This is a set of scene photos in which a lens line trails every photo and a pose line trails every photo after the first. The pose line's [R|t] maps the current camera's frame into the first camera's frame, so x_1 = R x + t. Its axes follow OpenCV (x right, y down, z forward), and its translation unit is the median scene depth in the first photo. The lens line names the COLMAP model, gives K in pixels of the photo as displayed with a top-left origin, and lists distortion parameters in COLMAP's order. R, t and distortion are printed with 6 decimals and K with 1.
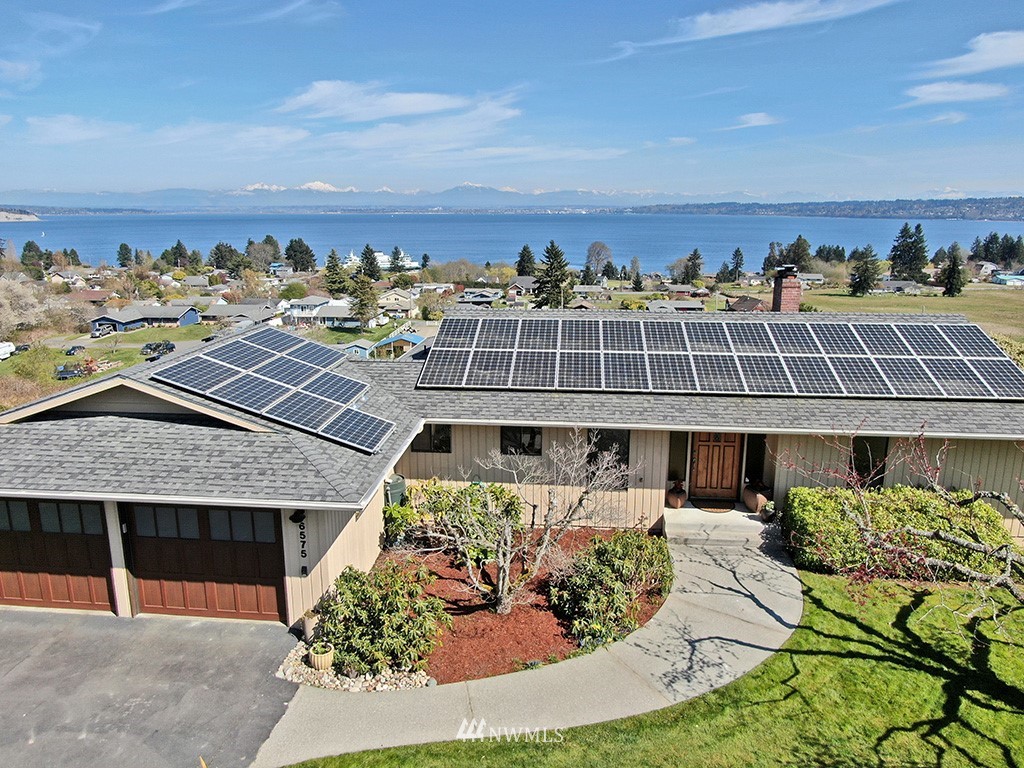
lens RADIAL K [[739.6, 0, 512.0], [0, 739.6, 384.0], [0, 0, 1]] dist [-0.018136, -0.001134]
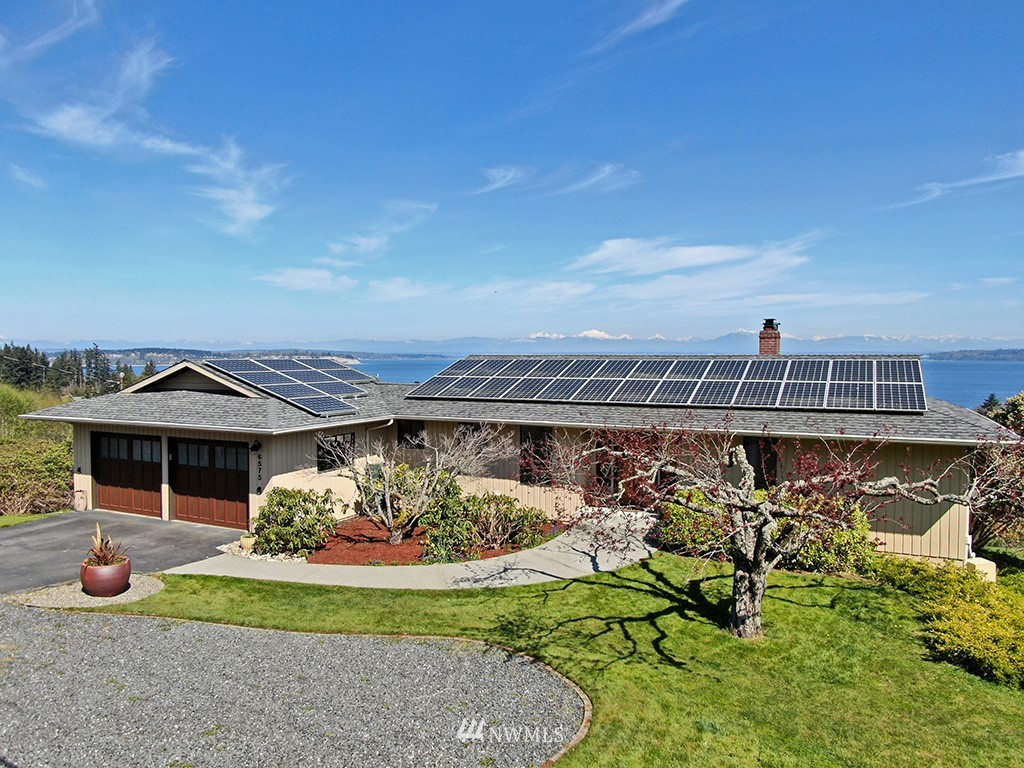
lens RADIAL K [[754.5, 0, 512.0], [0, 754.5, 384.0], [0, 0, 1]] dist [-0.023883, -0.003355]
pose [[0.934541, 0.017057, -0.355446, 0.673795], [-0.086265, 0.979916, -0.179784, 0.266784], [0.345241, 0.198678, 0.917244, -0.200421]]
